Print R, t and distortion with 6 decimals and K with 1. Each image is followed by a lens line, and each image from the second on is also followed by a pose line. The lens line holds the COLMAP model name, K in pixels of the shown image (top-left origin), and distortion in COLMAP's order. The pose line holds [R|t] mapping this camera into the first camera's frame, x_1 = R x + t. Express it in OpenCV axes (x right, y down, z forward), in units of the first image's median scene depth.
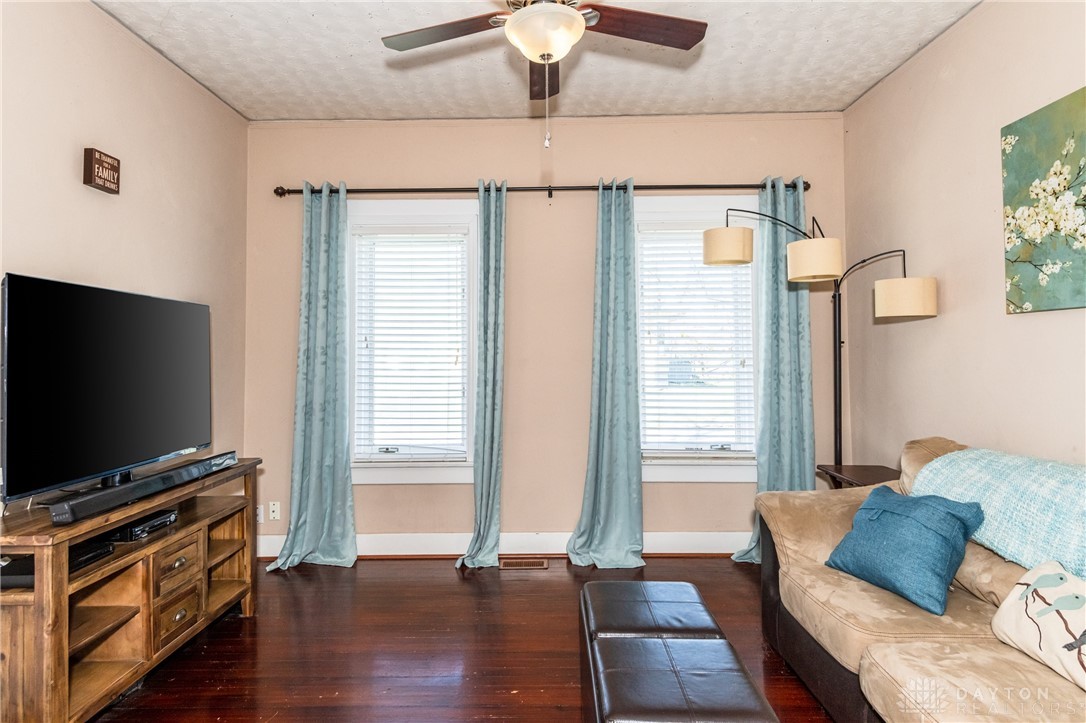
lens RADIAL K [[588.2, 0, 522.1], [0, 588.2, 330.4], [0, 0, 1]] dist [0.020059, -0.017136]
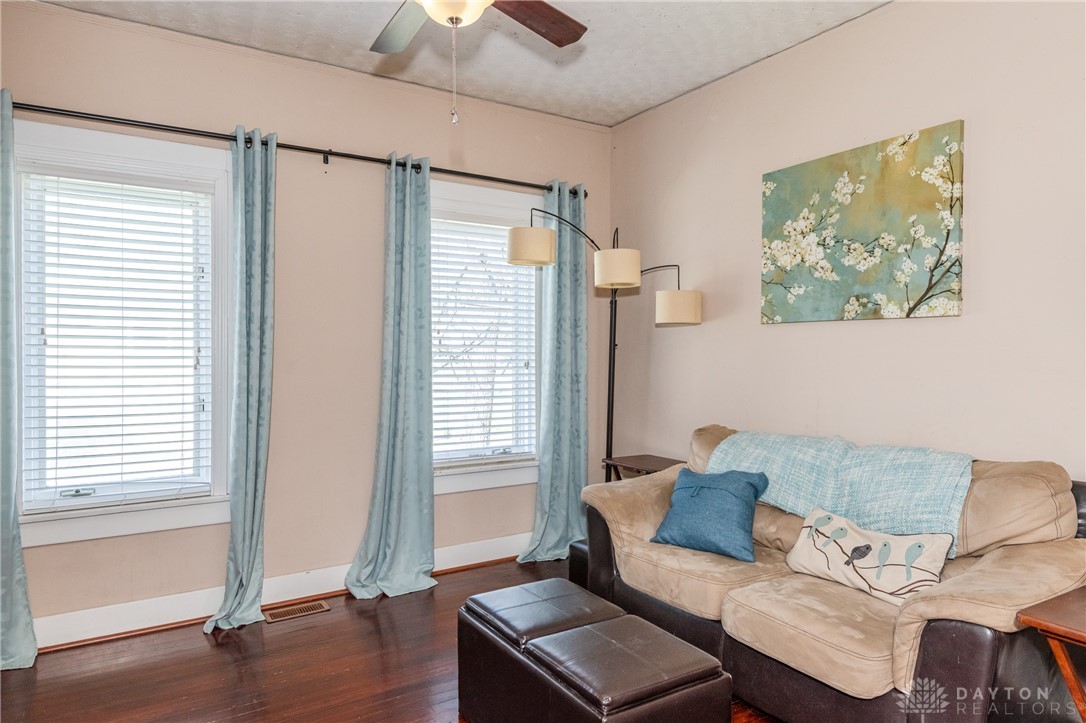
lens RADIAL K [[681.0, 0, 564.4], [0, 681.0, 356.7], [0, 0, 1]] dist [0.020614, -0.019391]
pose [[0.827092, 0.002337, 0.562061, -0.226776], [-0.024793, 0.999170, 0.032328, 0.003375], [-0.561519, -0.040674, 0.826463, 0.020240]]
